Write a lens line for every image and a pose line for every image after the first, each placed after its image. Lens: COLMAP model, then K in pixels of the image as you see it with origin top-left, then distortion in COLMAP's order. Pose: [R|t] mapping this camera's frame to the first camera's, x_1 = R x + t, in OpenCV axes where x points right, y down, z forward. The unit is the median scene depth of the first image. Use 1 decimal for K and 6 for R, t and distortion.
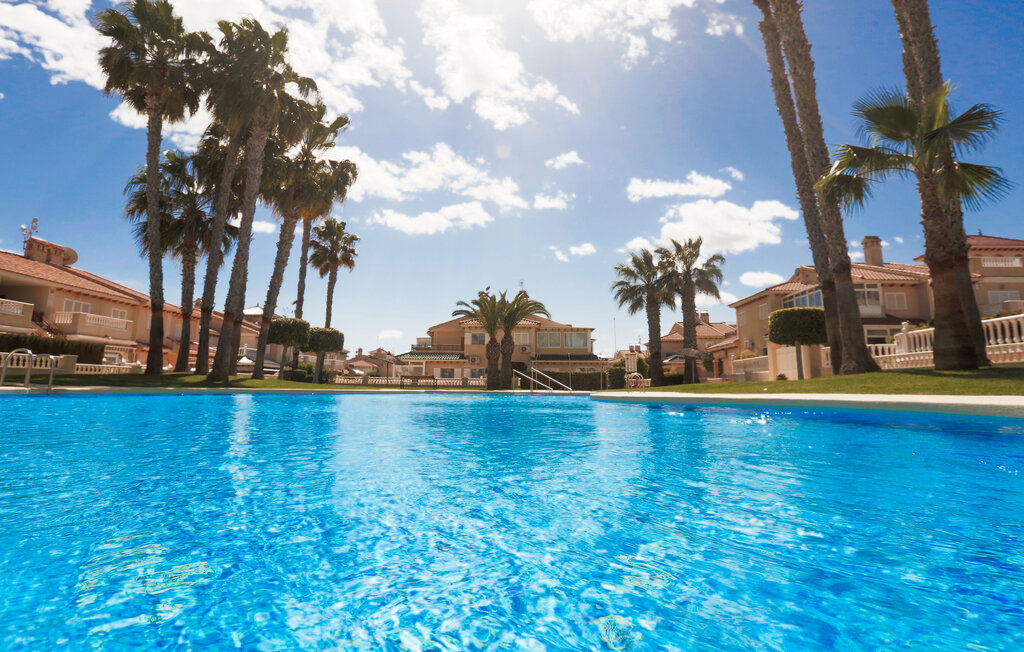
lens RADIAL K [[500.4, 0, 508.3], [0, 500.4, 298.1], [0, 0, 1]] dist [-0.040339, 0.017081]
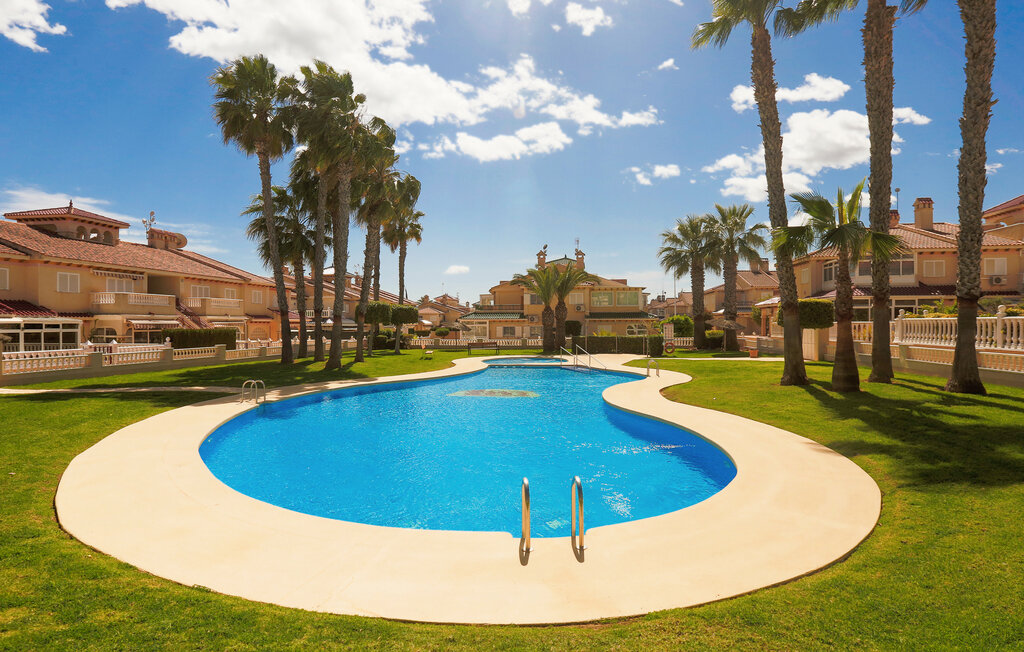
lens RADIAL K [[517.1, 0, 511.8], [0, 517.1, 316.6], [0, 0, 1]] dist [-0.049191, 0.028744]
pose [[0.992518, -0.019126, -0.120587, 0.026522], [0.038939, 0.985665, 0.164159, -0.082125], [0.115719, -0.167626, 0.979036, -0.130006]]
